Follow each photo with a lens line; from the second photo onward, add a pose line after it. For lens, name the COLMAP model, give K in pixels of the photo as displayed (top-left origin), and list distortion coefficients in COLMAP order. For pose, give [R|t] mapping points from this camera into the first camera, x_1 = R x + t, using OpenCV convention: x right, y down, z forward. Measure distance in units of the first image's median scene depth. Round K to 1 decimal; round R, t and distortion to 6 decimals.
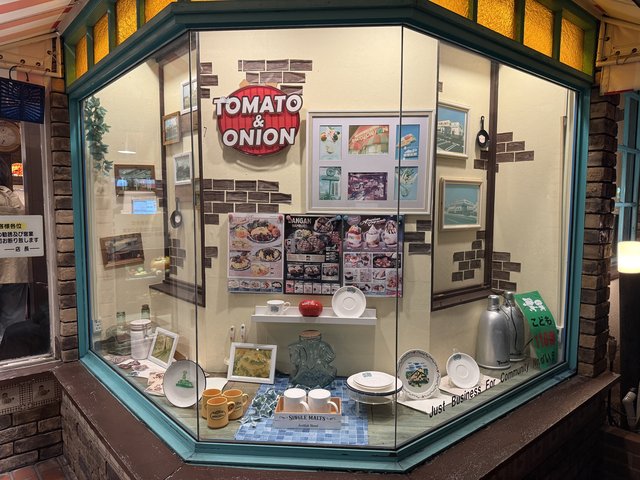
lens RADIAL K [[462.9, 0, 320.0], [0, 462.9, 240.0], [0, 0, 1]] dist [0.004491, 0.000567]
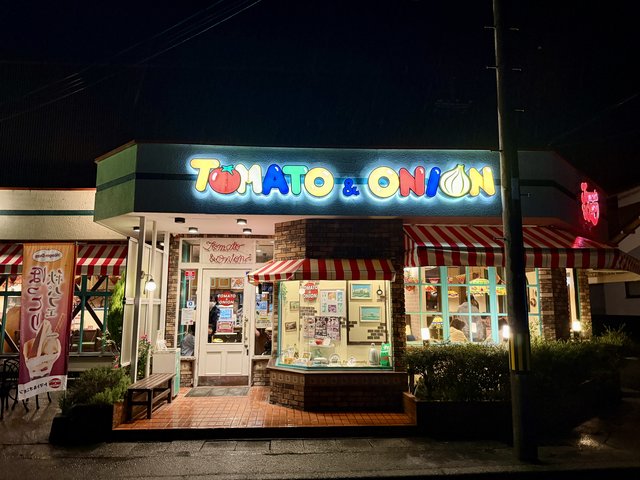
lens RADIAL K [[462.9, 0, 320.0], [0, 462.9, 240.0], [0, 0, 1]] dist [0.004491, 0.000567]
pose [[0.789040, -0.088655, -0.607912, 2.250713], [-0.051174, 0.976609, -0.208844, 0.120268], [0.612207, 0.195895, 0.766047, -1.926831]]
